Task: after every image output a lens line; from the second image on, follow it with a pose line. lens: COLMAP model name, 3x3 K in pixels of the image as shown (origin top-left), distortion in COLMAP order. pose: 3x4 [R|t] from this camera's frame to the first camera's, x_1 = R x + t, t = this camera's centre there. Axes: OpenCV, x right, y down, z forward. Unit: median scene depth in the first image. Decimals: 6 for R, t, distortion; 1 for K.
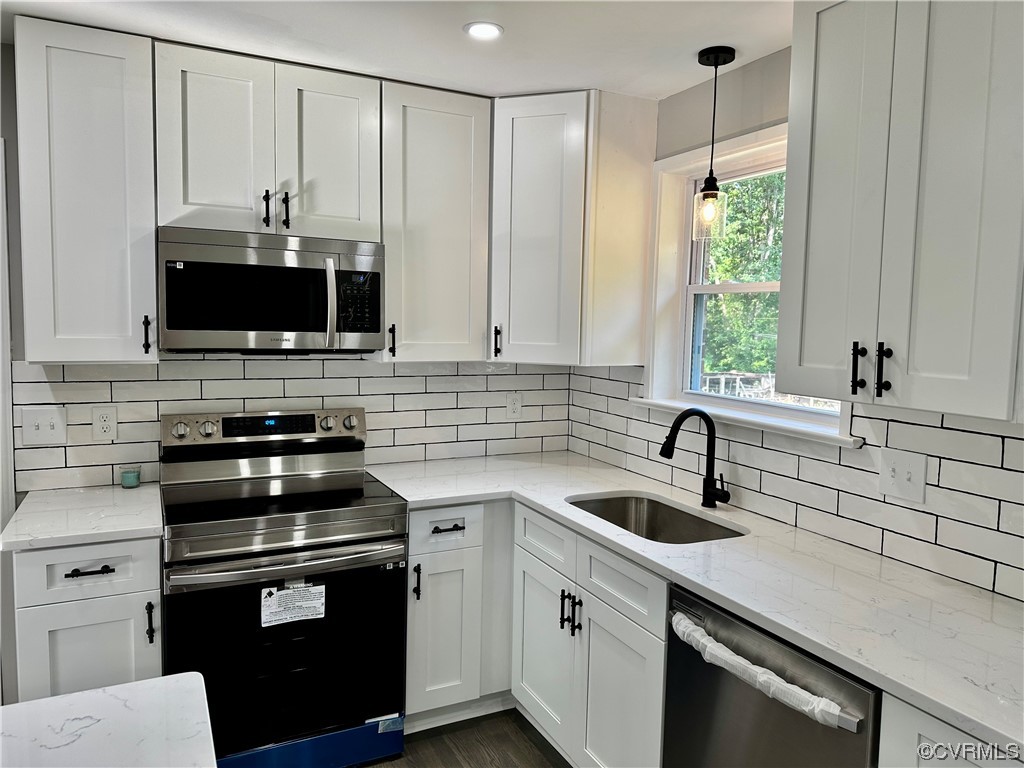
lens RADIAL K [[717.2, 0, 511.1], [0, 717.2, 375.0], [0, 0, 1]] dist [0.109310, -0.169523]
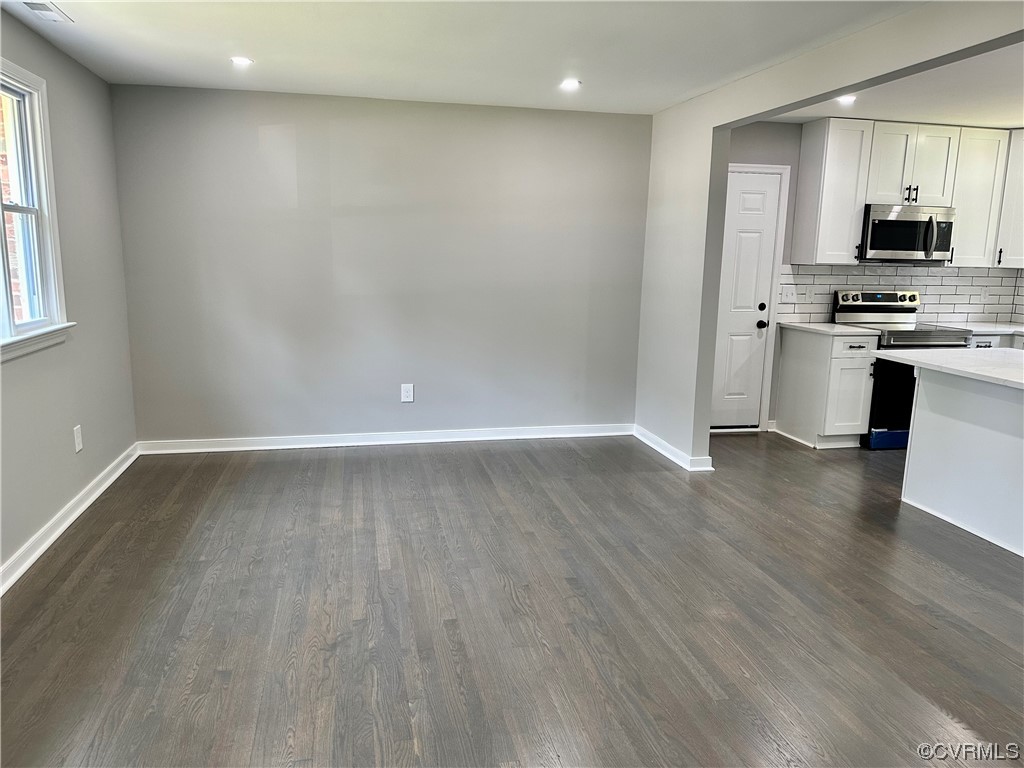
lens RADIAL K [[726.6, 0, 503.9], [0, 726.6, 381.5], [0, 0, 1]] dist [0.063342, -0.082845]
pose [[0.968175, 0.041138, -0.246870, -0.918842], [-0.017128, 0.994977, 0.098630, 0.130597], [0.249687, -0.091262, 0.964016, -1.435299]]
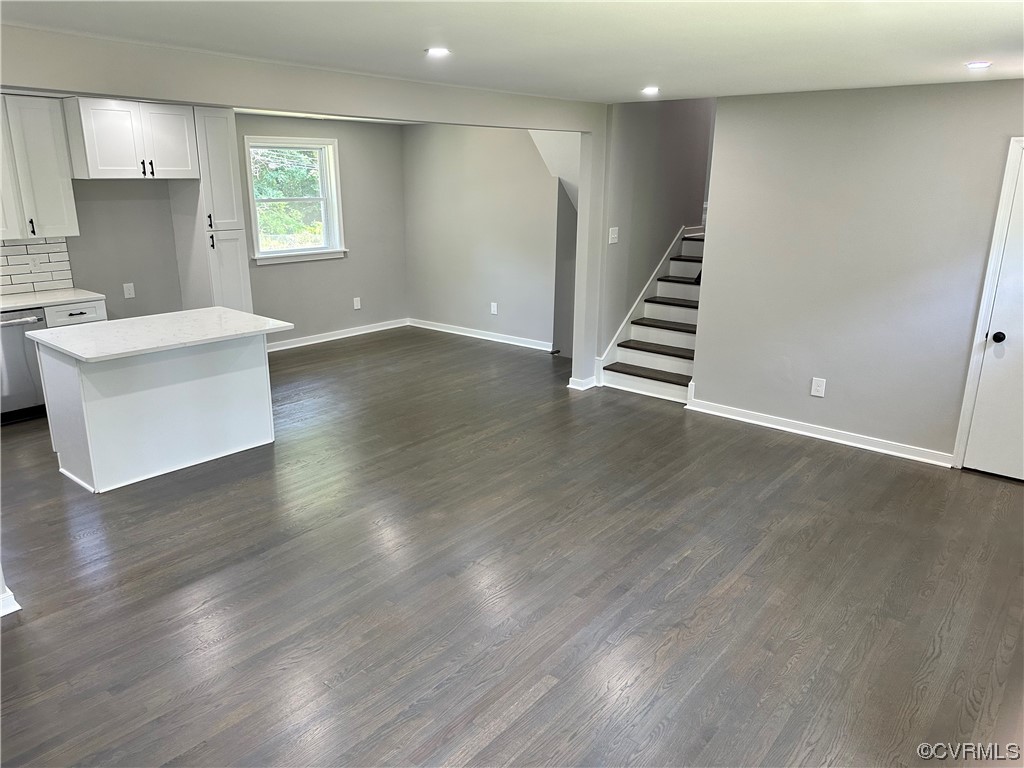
lens RADIAL K [[723.5, 0, 510.5], [0, 723.5, 379.0], [0, 0, 1]] dist [0.104607, -0.183289]
pose [[-0.408761, -0.269852, 0.871834, -2.244713], [0.053979, 0.946465, 0.318260, -0.186677], [-0.911044, 0.177153, -0.372312, 0.118600]]
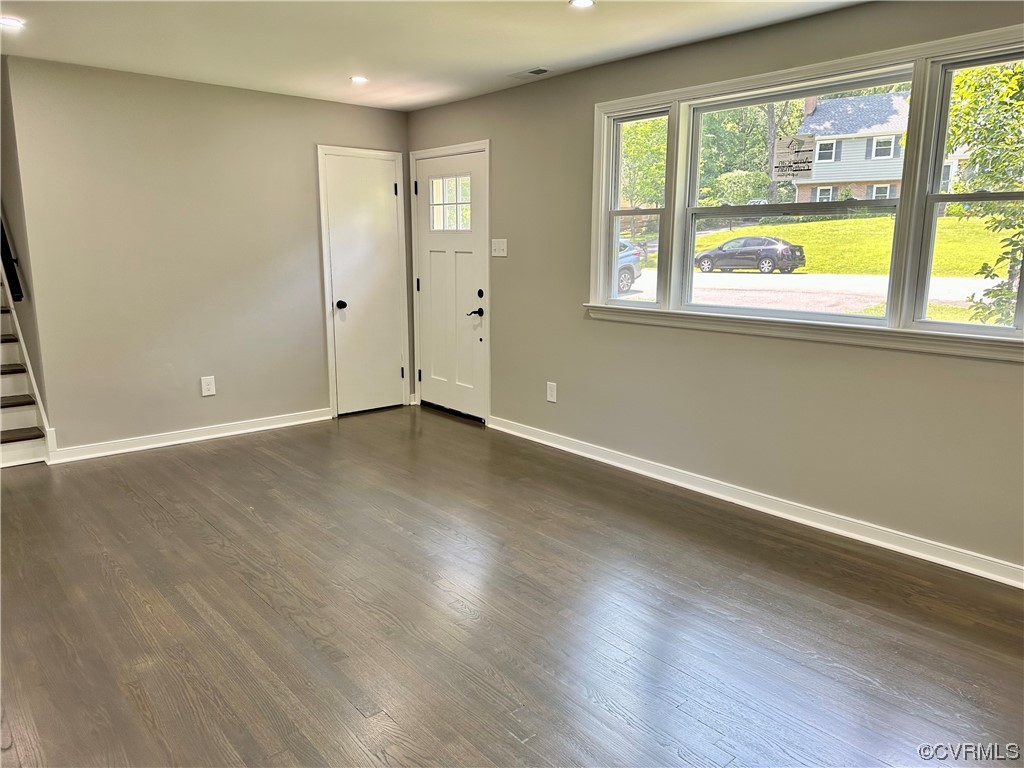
lens RADIAL K [[713.4, 0, 512.0], [0, 713.4, 384.0], [0, 0, 1]] dist [0.169724, -0.234351]
pose [[-0.968311, 0.027977, -0.248174, -1.095287], [-0.038998, 0.964578, 0.260900, -0.016952], [0.246682, 0.262311, -0.932921, 0.636440]]
